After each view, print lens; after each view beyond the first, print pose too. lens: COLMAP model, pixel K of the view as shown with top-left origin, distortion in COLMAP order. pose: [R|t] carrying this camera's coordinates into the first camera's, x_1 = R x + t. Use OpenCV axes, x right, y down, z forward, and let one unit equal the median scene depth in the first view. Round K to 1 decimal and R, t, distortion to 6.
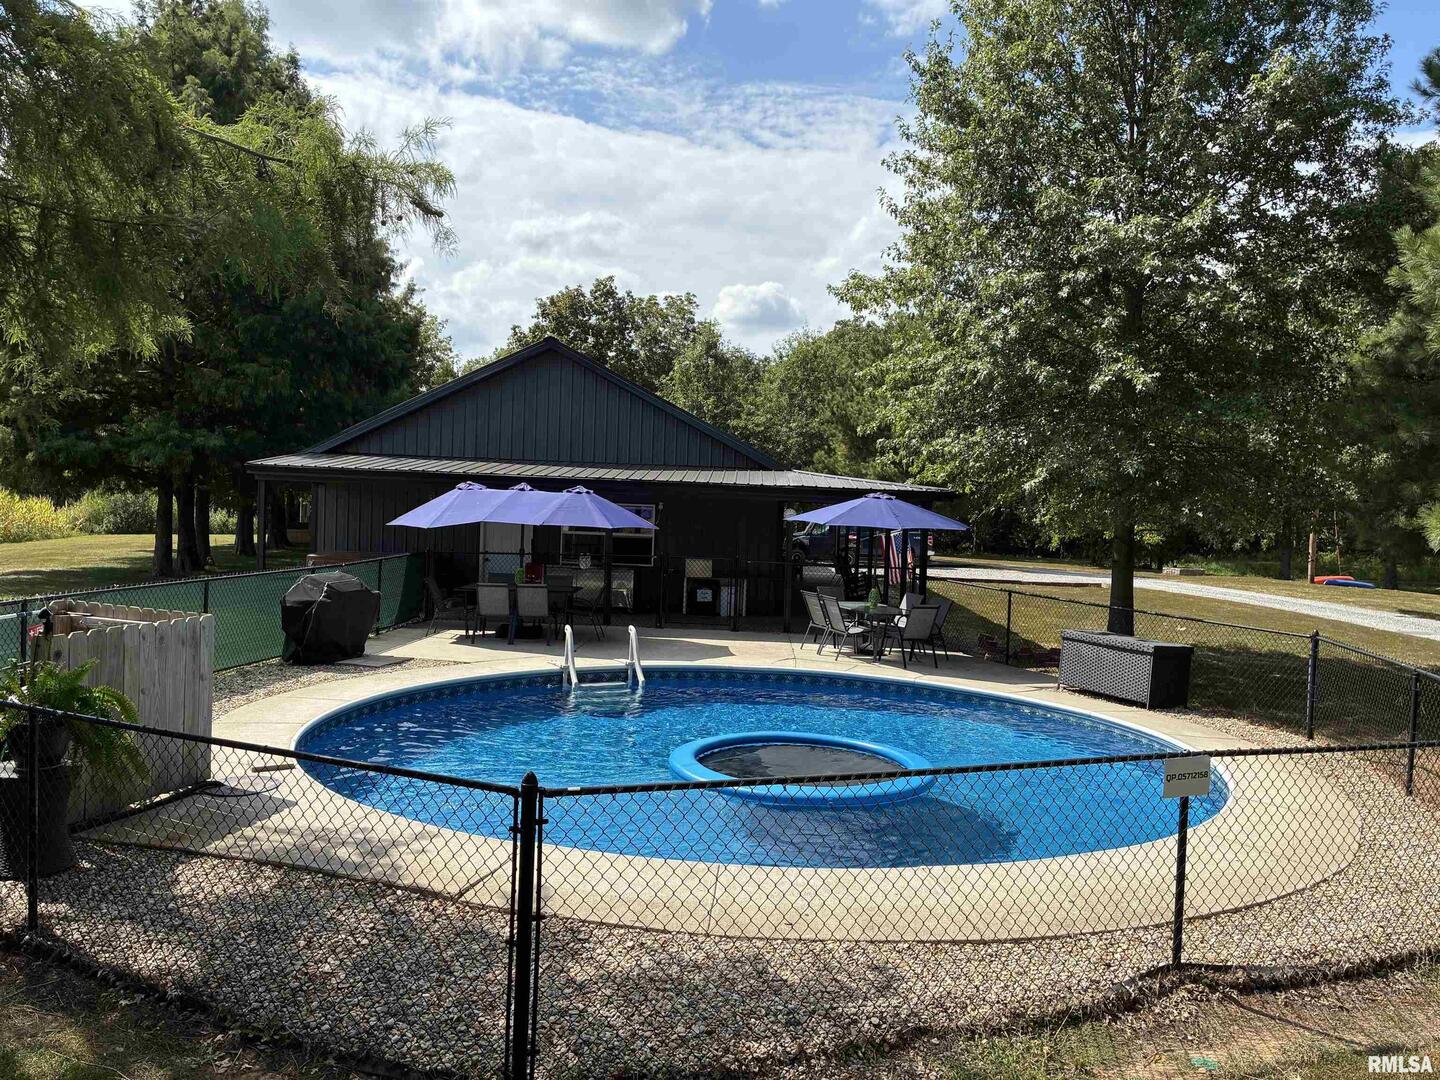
lens RADIAL K [[1092.7, 0, 736.9], [0, 1092.7, 518.7], [0, 0, 1]] dist [0.049438, -0.063144]
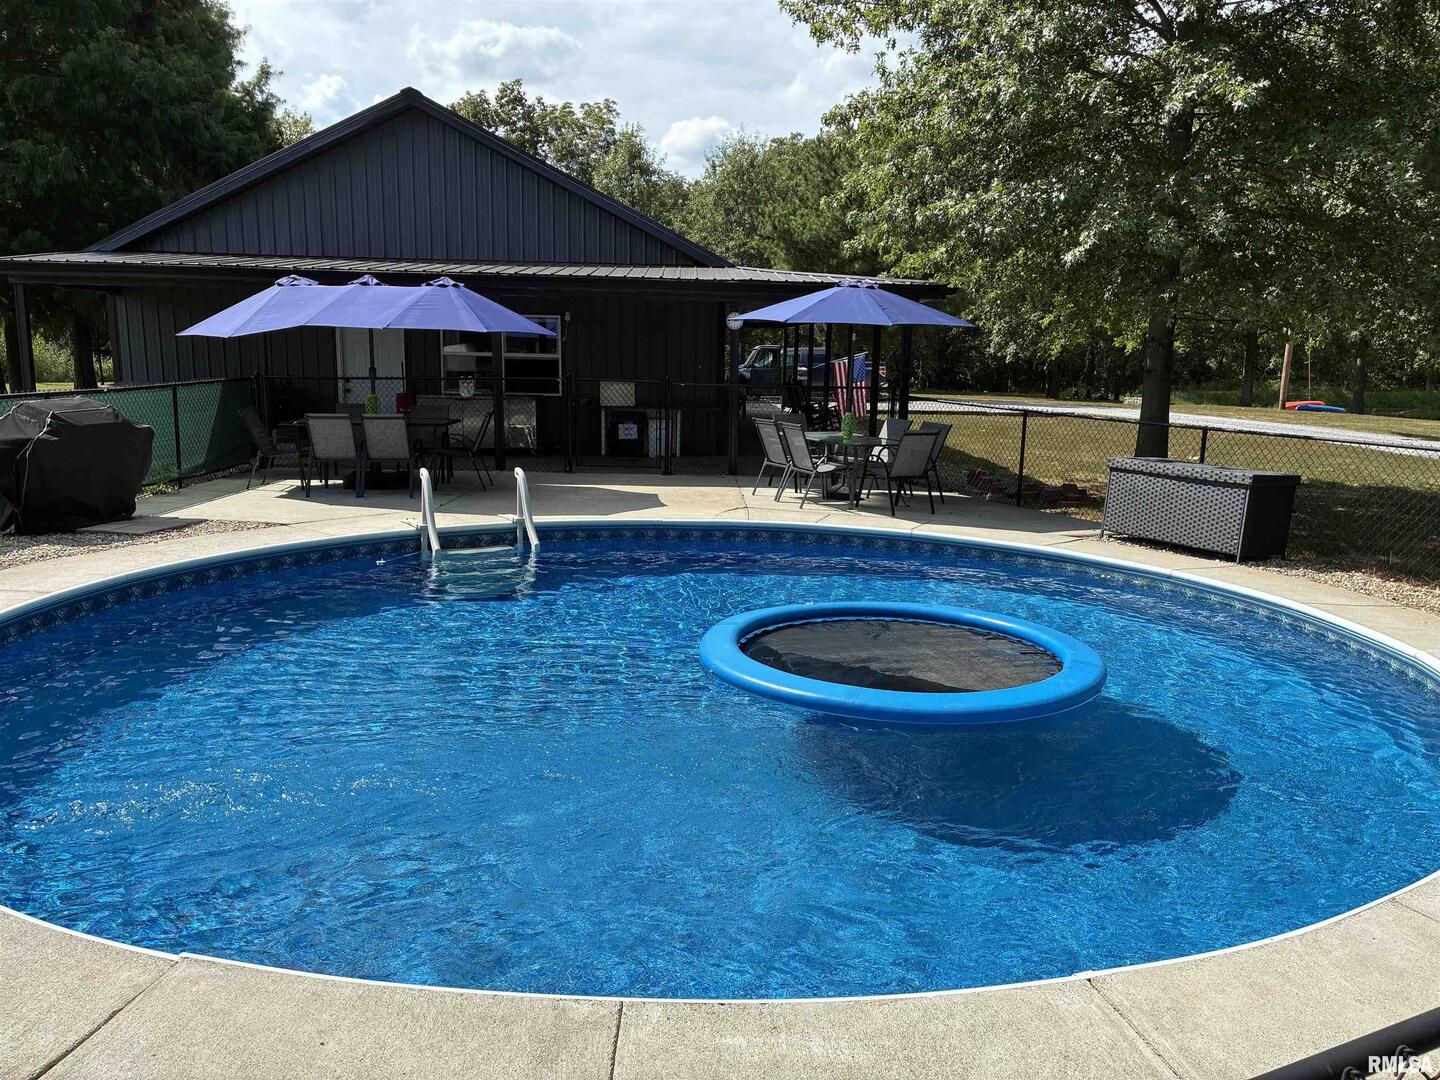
lens RADIAL K [[1092.7, 0, 720.9], [0, 1092.7, 563.7], [0, 0, 1]] dist [0.049438, -0.063144]
pose [[0.998773, -0.028448, 0.040546, 0.004281], [0.020713, 0.983483, 0.179812, 0.031135], [-0.044991, -0.178752, 0.982865, 0.258500]]
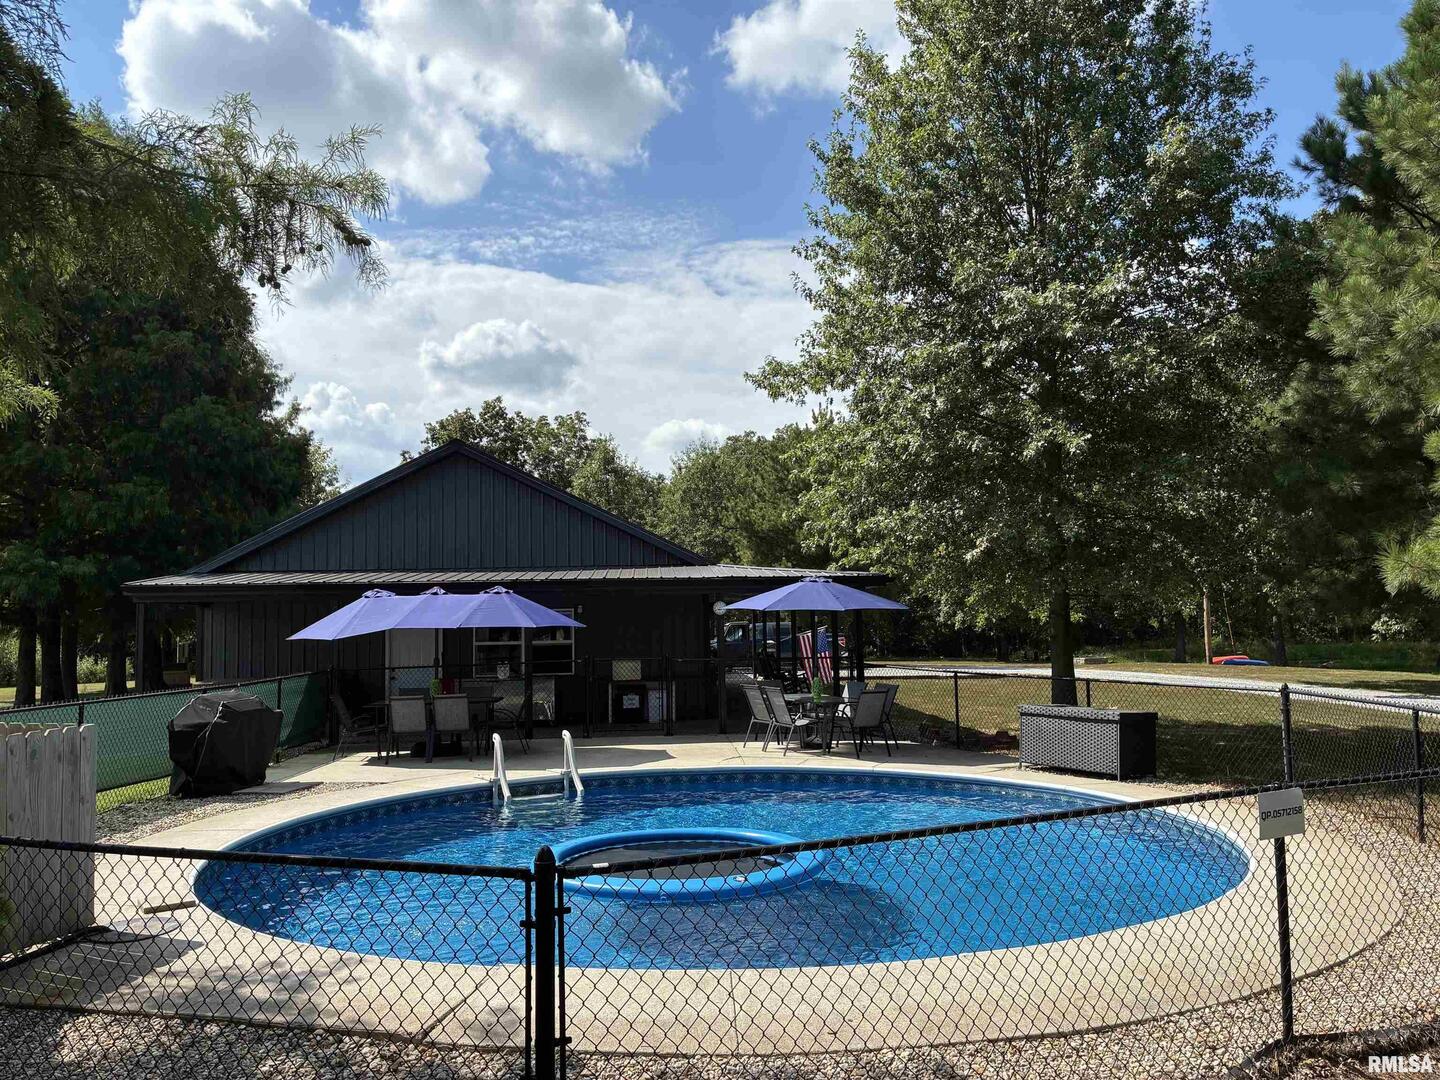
lens RADIAL K [[1092.7, 0, 730.7], [0, 1092.7, 527.3], [0, 0, 1]] dist [0.049438, -0.063144]
pose [[0.994439, -0.048668, 0.093391, -0.033115], [0.057901, 0.993417, -0.098844, 0.025334], [-0.087965, 0.103702, 0.990711, 0.054472]]
